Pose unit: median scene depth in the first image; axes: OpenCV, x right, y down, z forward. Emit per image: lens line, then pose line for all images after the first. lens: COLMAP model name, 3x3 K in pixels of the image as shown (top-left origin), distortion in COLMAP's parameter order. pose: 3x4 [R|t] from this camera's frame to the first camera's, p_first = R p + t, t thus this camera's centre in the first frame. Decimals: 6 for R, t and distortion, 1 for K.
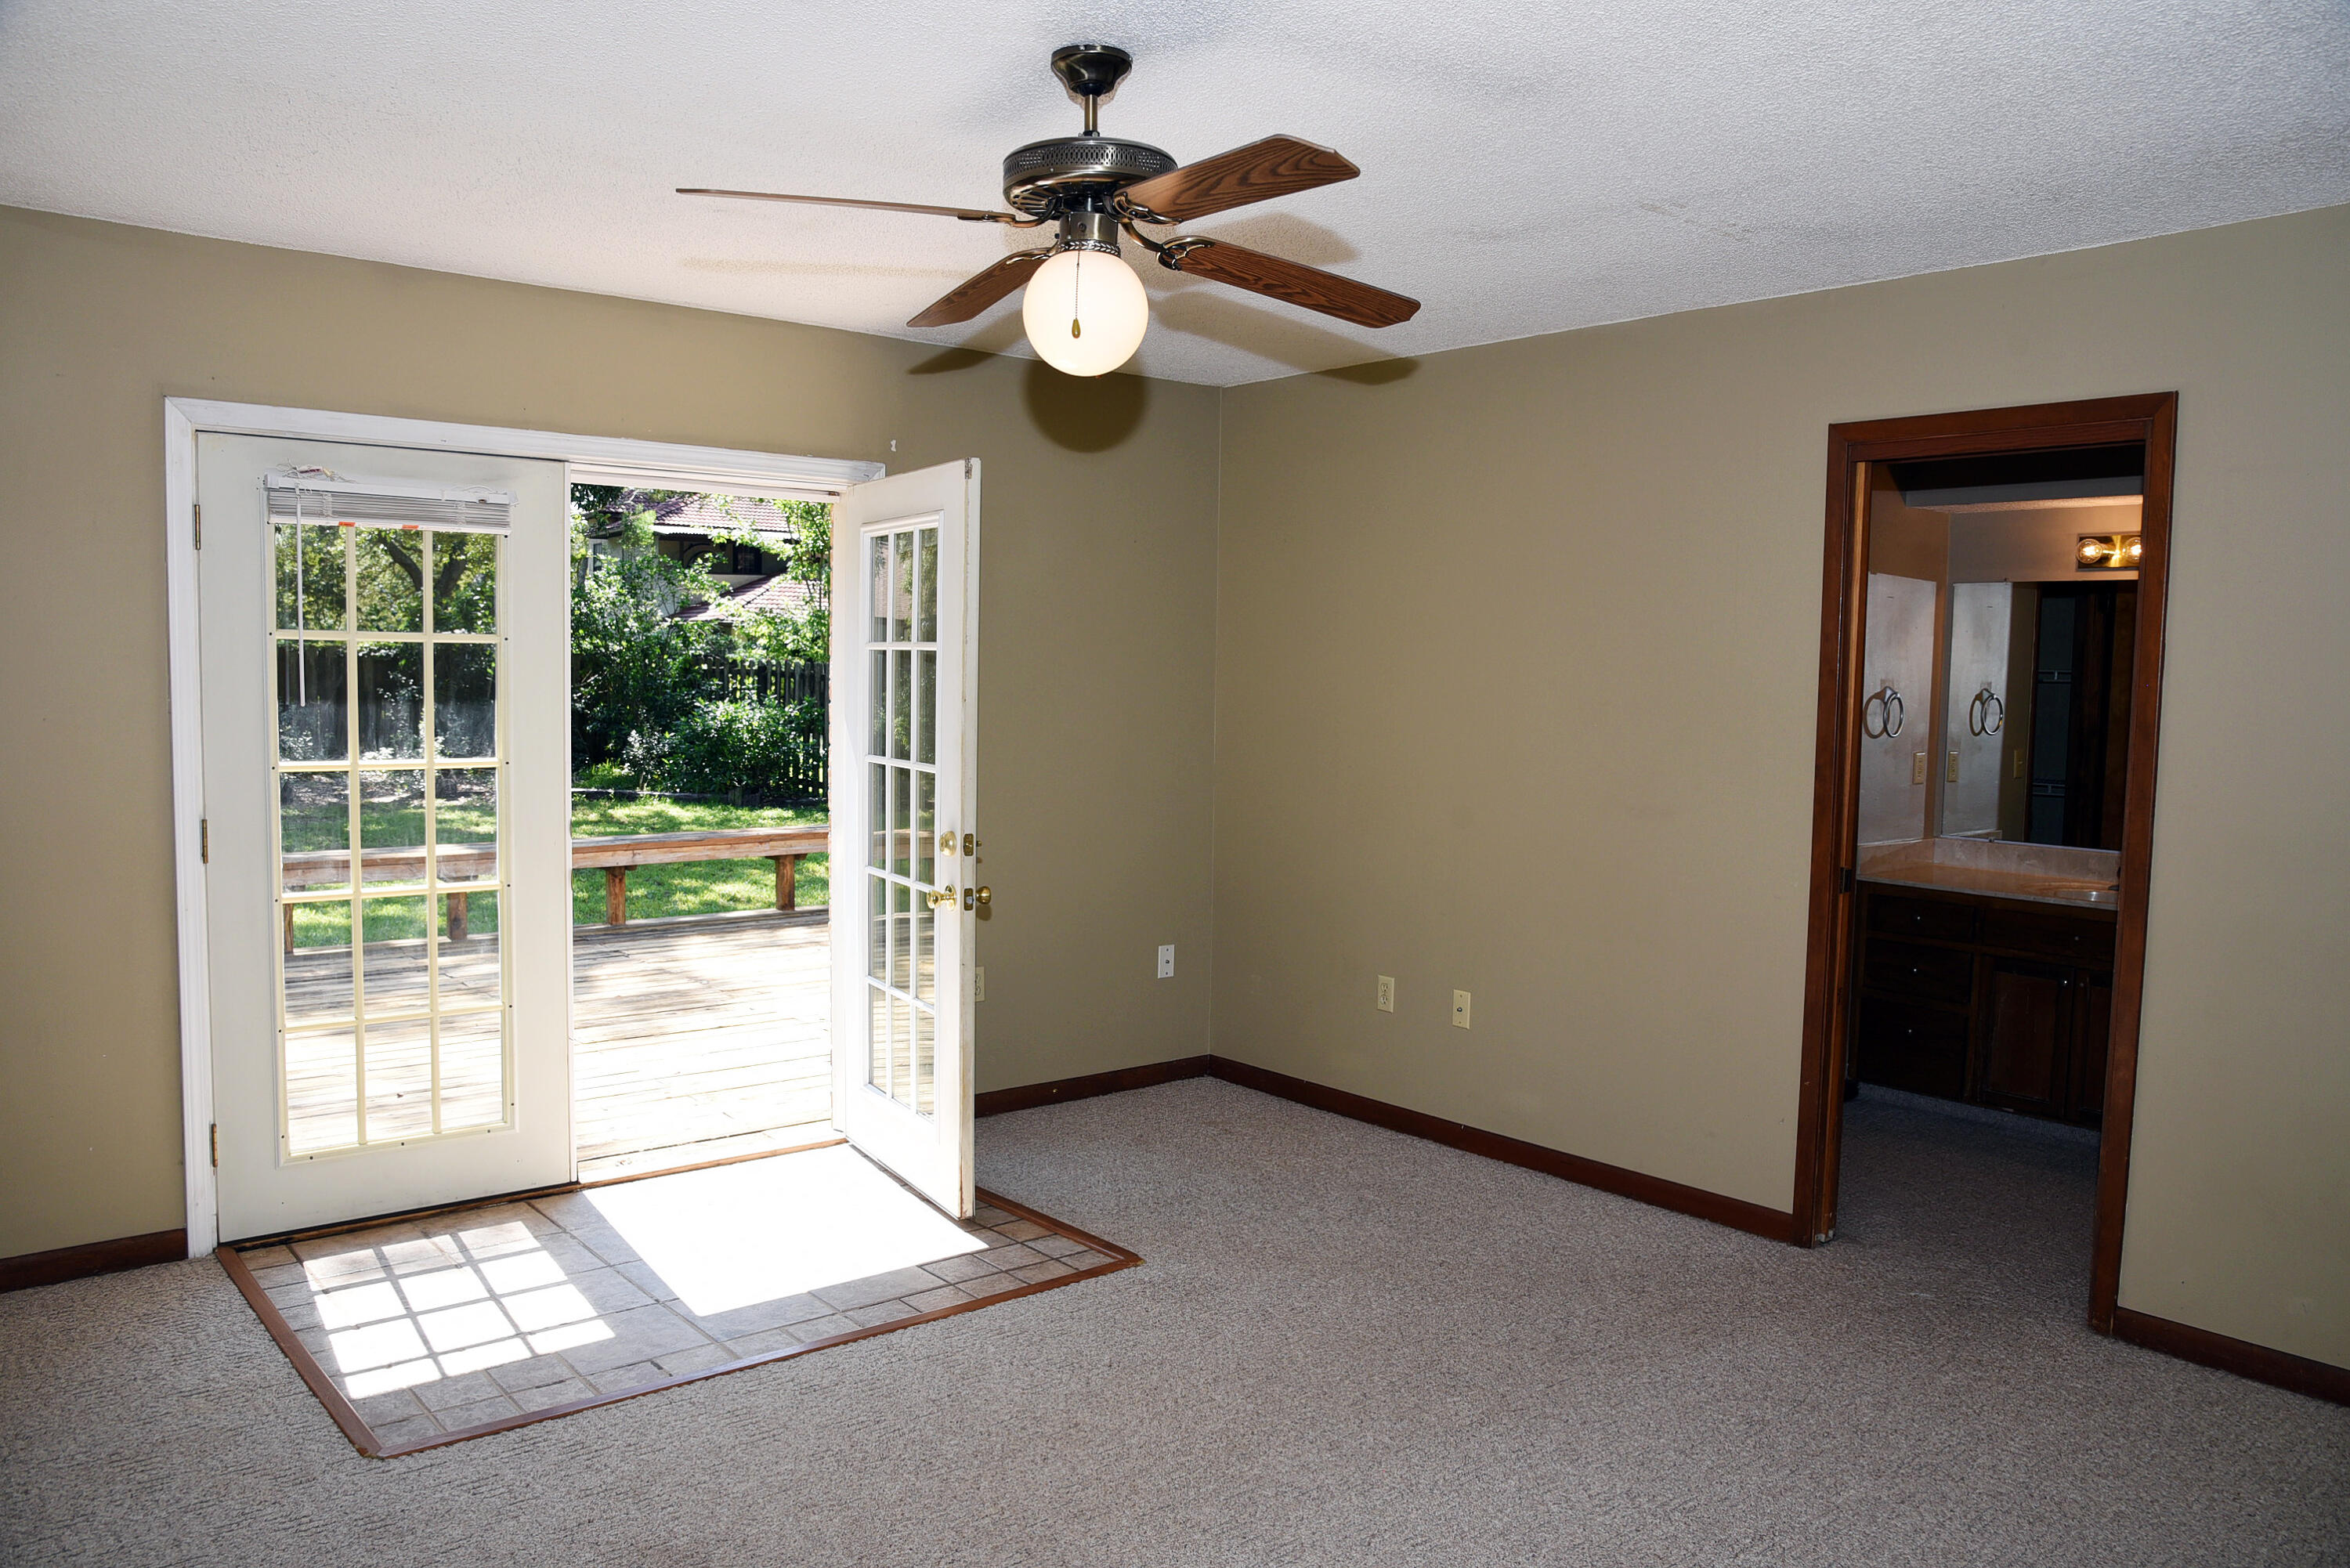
lens RADIAL K [[1606.1, 0, 1171.2], [0, 1606.1, 804.6], [0, 0, 1]] dist [-0.110234, 0.055412]
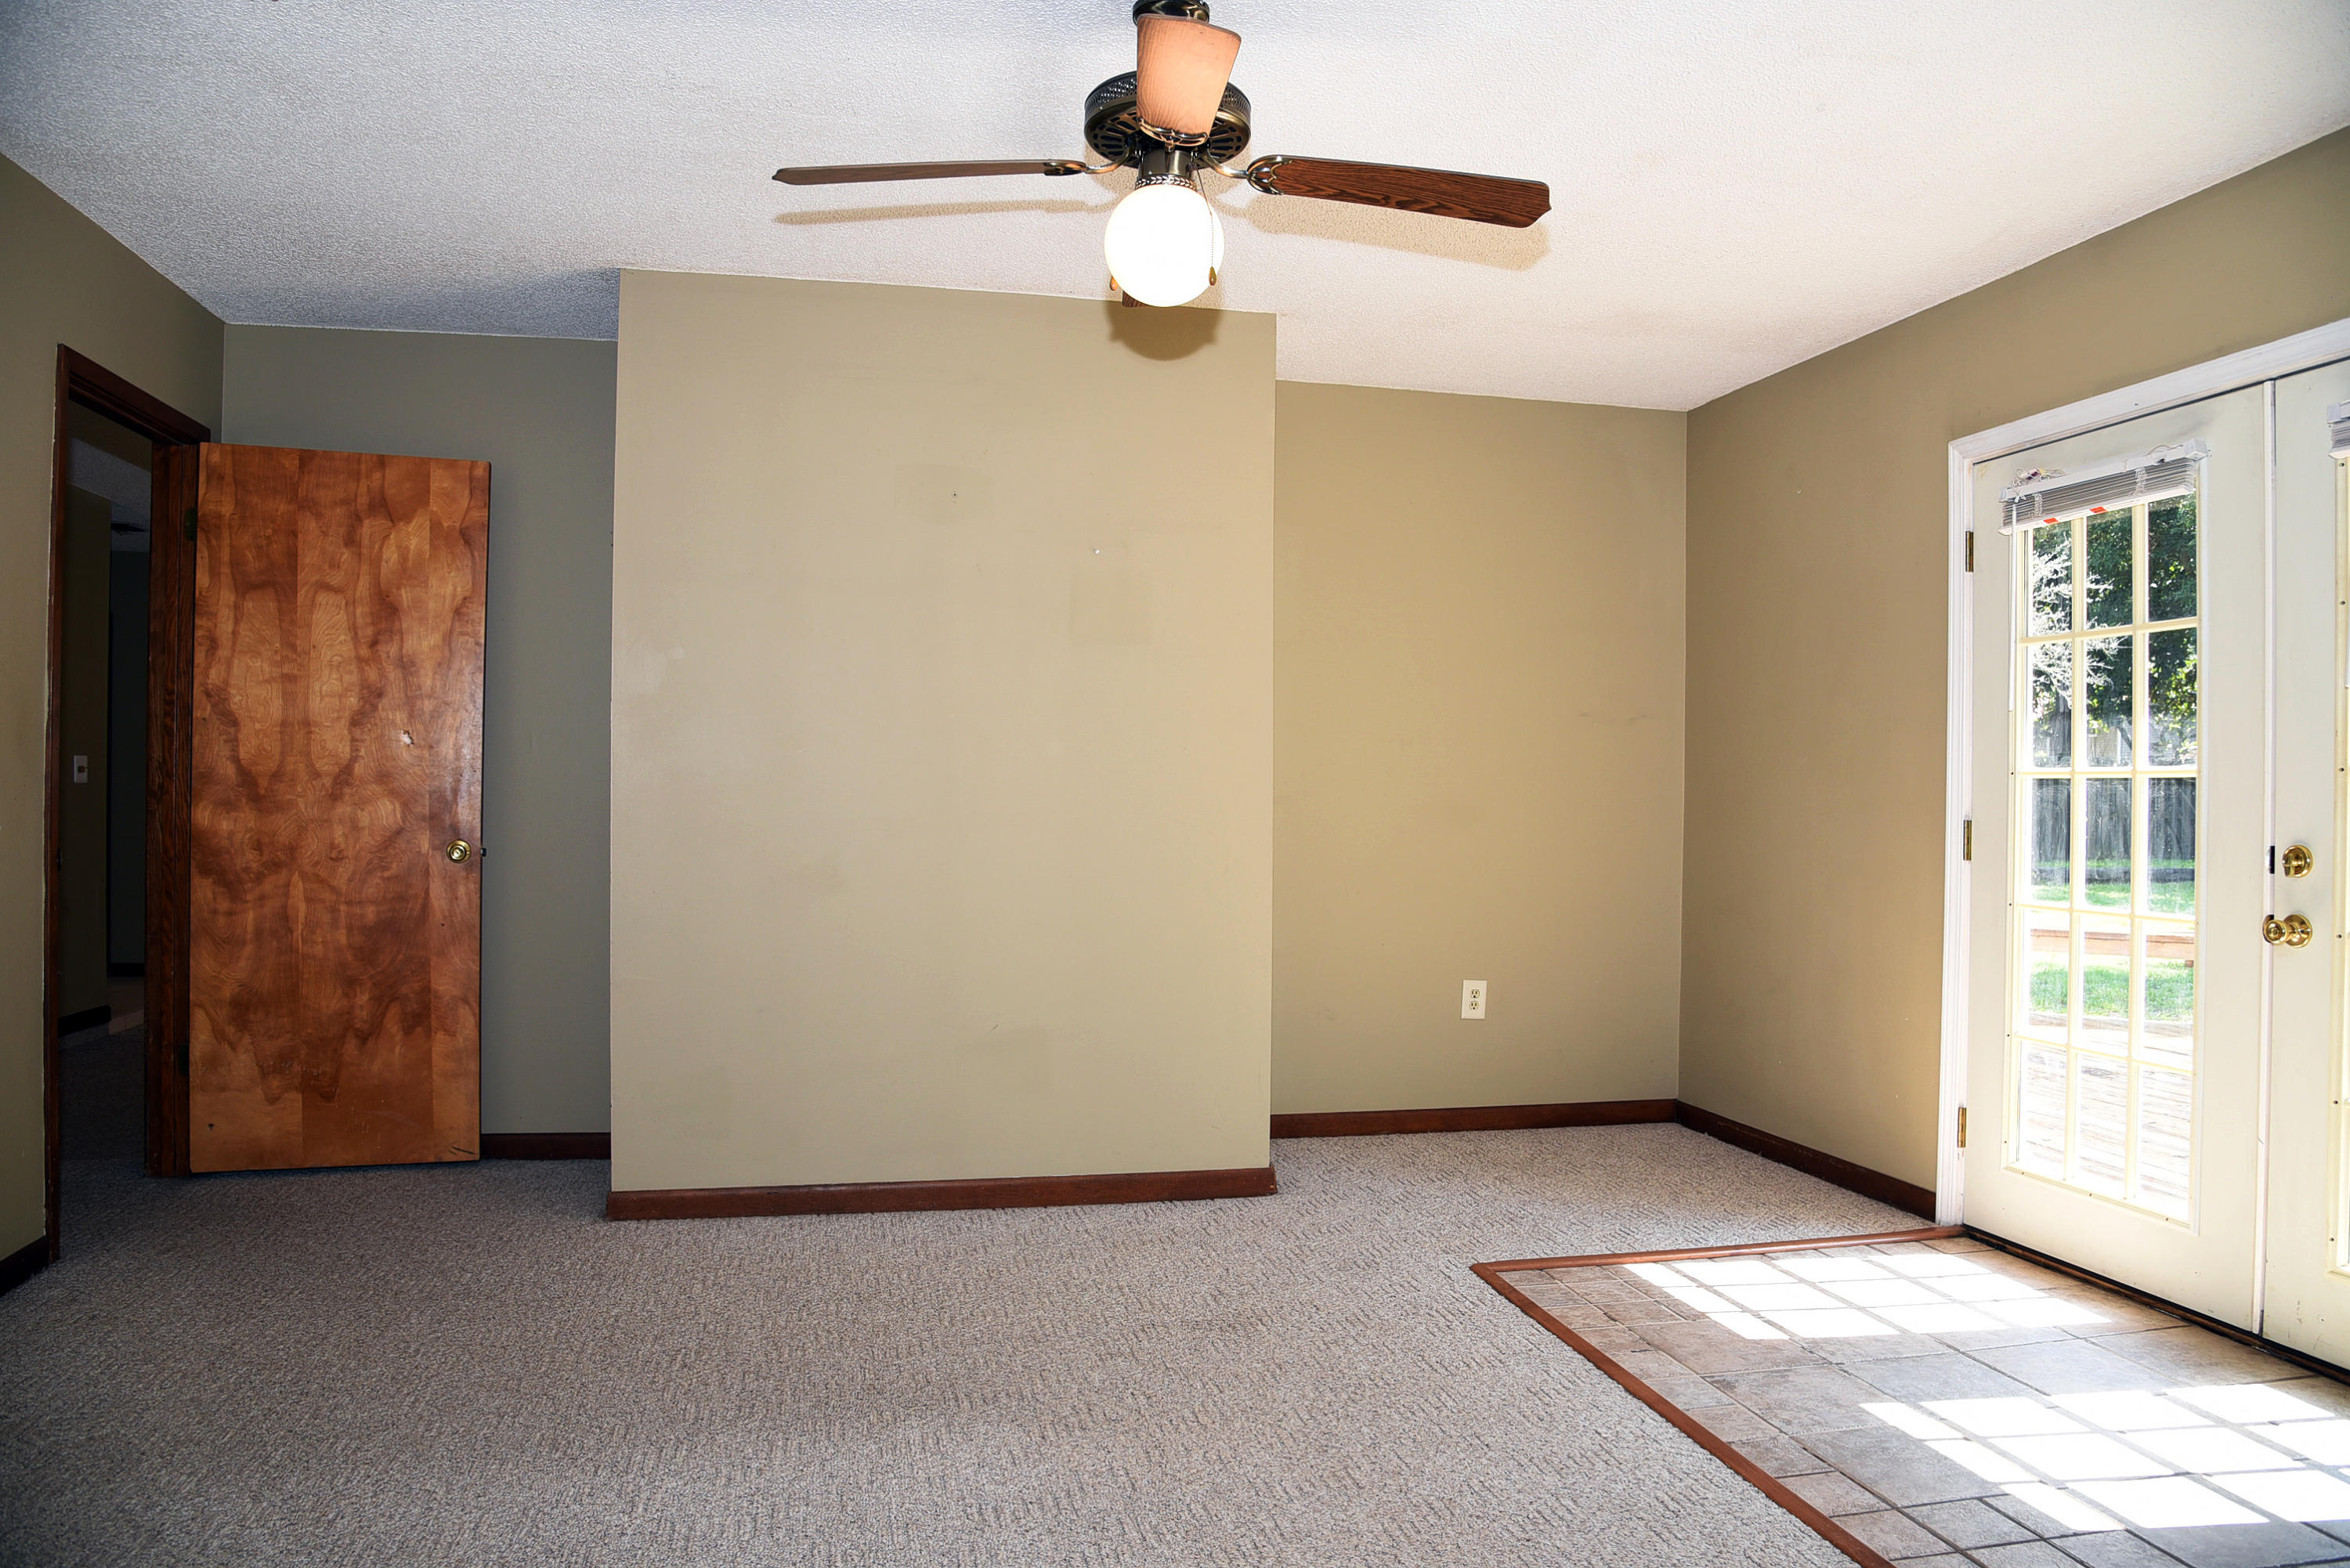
lens RADIAL K [[1606.1, 0, 1171.2], [0, 1606.1, 804.6], [0, 0, 1]] dist [-0.110234, 0.055412]
pose [[-0.467594, -0.004979, -0.883929, 0.599666], [-0.076047, 0.996503, 0.034616, 0.003183], [0.880666, 0.083406, -0.466338, 1.023854]]
